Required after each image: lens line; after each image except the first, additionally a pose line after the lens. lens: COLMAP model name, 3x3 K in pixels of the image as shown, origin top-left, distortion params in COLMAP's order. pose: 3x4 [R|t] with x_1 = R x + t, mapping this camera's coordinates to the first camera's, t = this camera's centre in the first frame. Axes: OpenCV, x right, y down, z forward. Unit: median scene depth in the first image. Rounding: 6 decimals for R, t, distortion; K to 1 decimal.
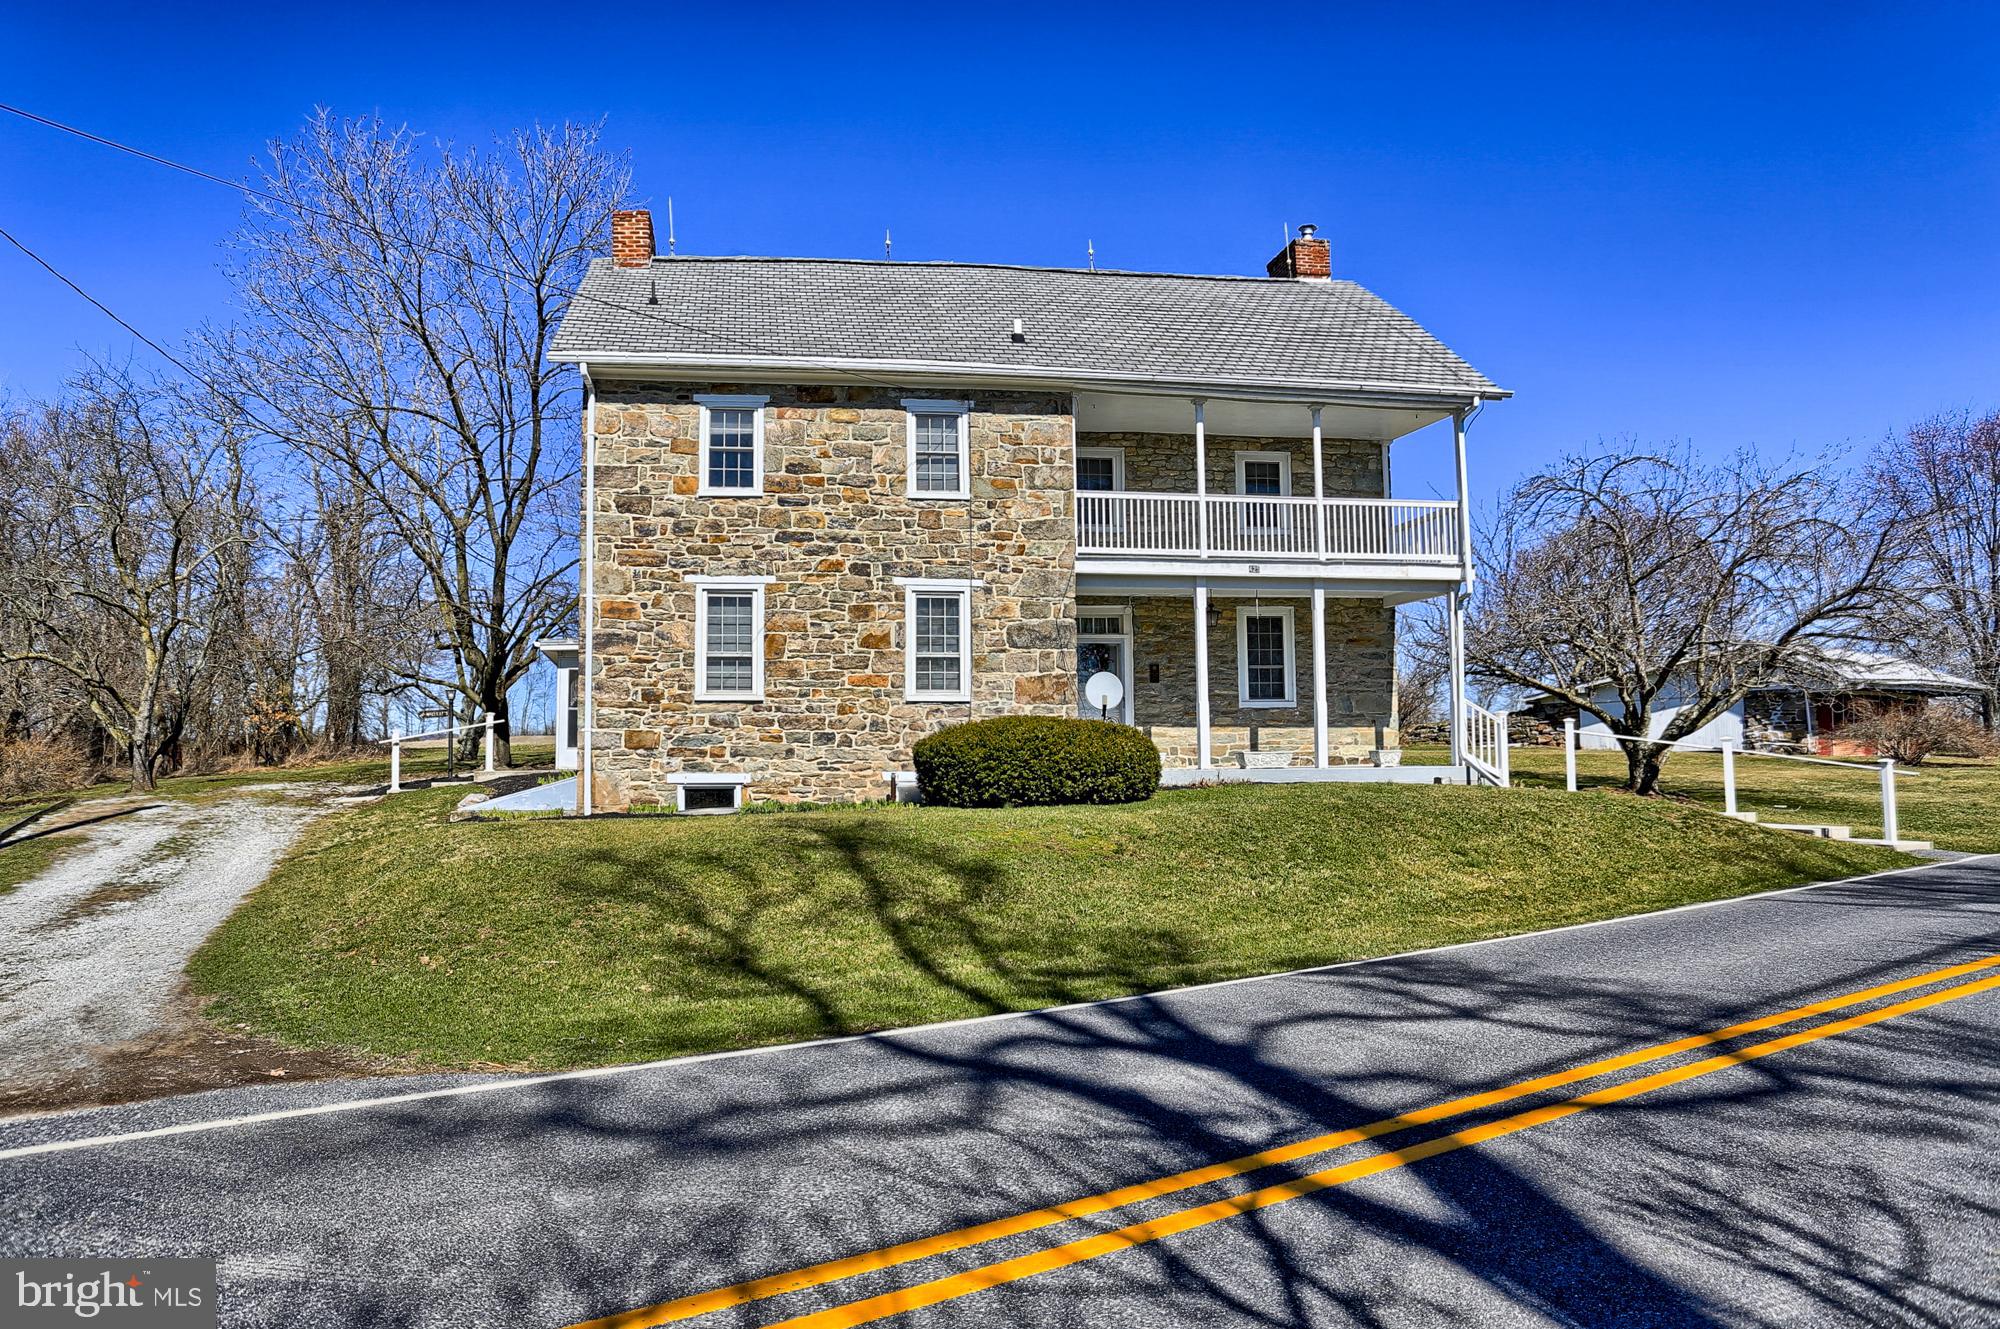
lens RADIAL K [[1164.9, 0, 891.8], [0, 1164.9, 664.2], [0, 0, 1]] dist [-0.058015, 0.000096]
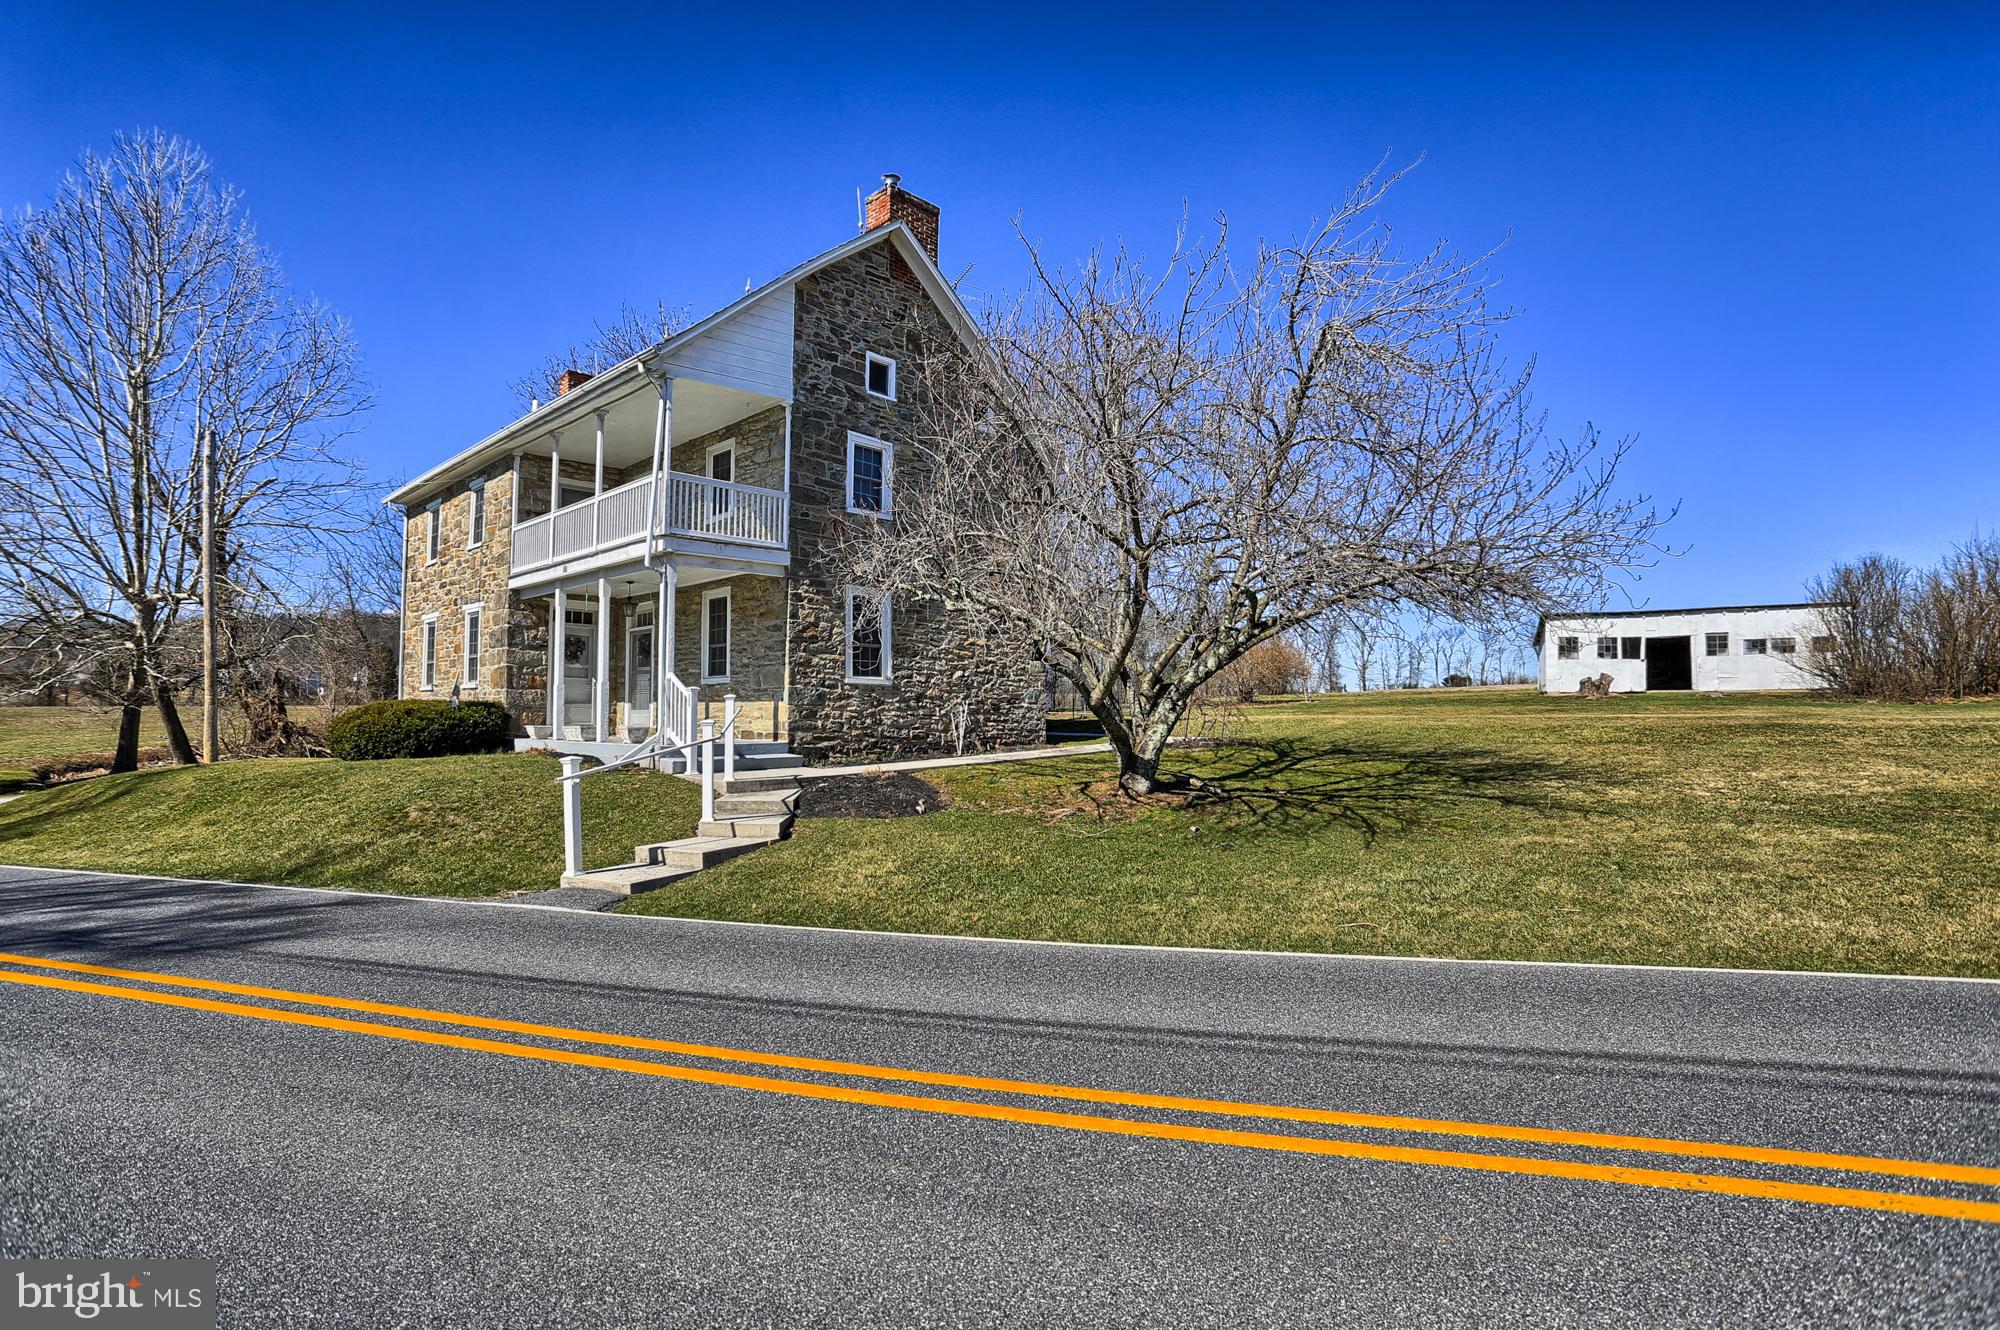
lens RADIAL K [[960.9, 0, 1000.0], [0, 960.9, 665.0], [0, 0, 1]] dist [-0.059420, -0.000444]
pose [[0.653963, -0.034281, -0.755750, 1.355070], [0.062047, 0.998038, 0.008419, 0.034034], [0.753978, -0.052397, 0.654807, 0.722051]]
